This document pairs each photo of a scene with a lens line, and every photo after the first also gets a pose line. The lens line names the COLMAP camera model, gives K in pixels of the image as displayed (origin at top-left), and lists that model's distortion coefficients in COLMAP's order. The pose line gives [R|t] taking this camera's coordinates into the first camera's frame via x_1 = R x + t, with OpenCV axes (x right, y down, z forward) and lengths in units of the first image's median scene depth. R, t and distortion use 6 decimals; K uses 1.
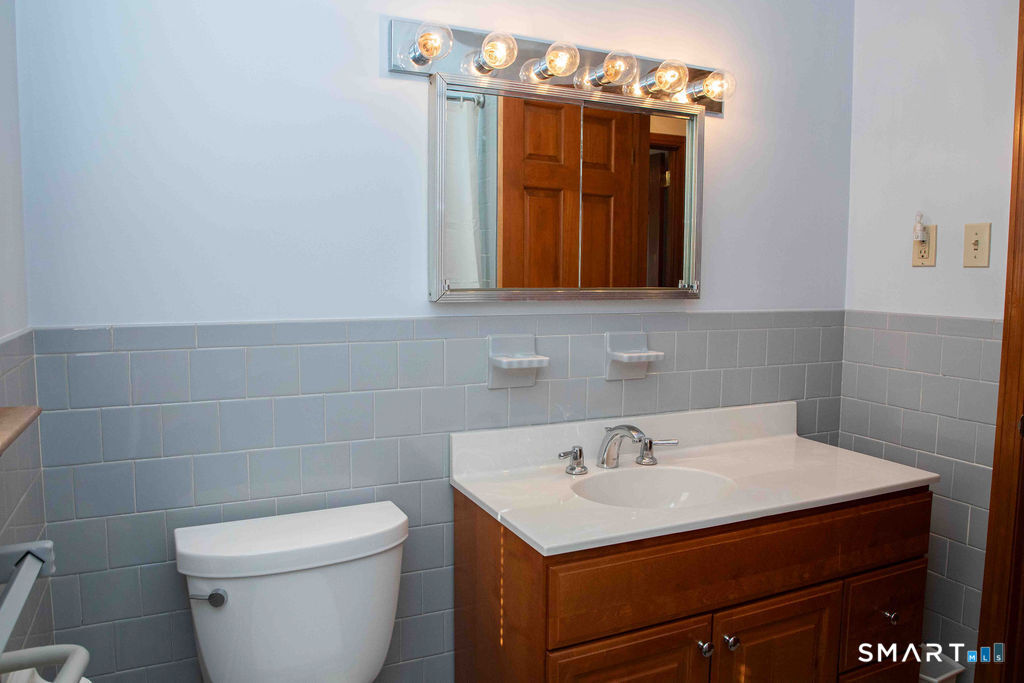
lens RADIAL K [[708.1, 0, 509.4], [0, 708.1, 337.0], [0, 0, 1]] dist [-0.071283, 0.034057]
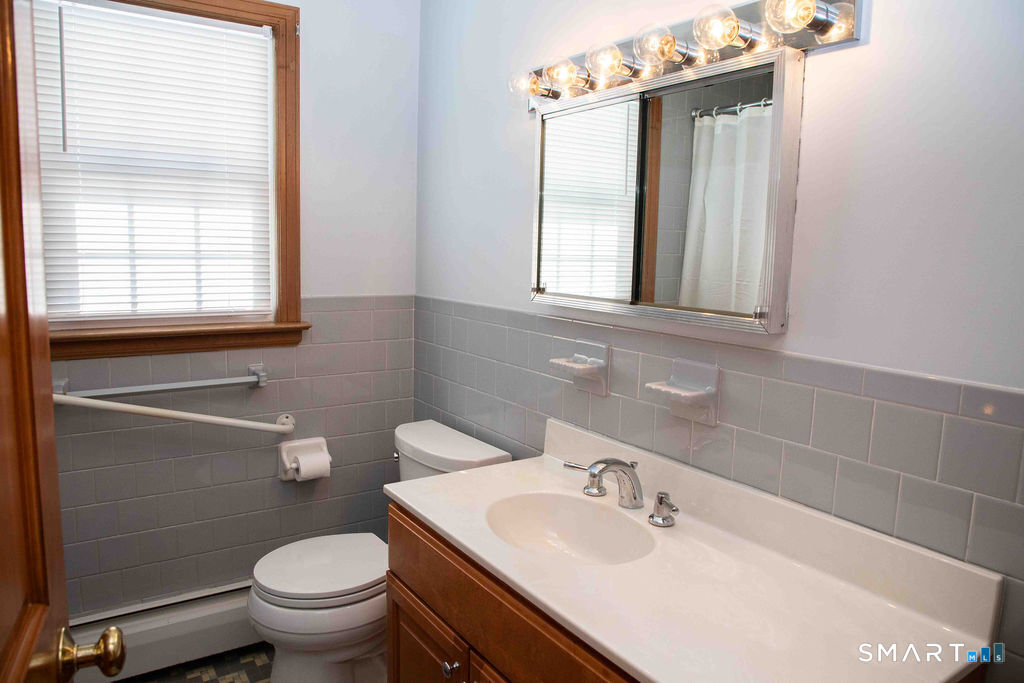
lens RADIAL K [[708.1, 0, 509.4], [0, 708.1, 337.0], [0, 0, 1]] dist [-0.071283, 0.034057]
pose [[0.168258, 0.126908, -0.977540, 0.955779], [-0.114396, 0.987491, 0.108509, -0.102449], [0.979083, 0.093569, 0.180671, 0.687664]]
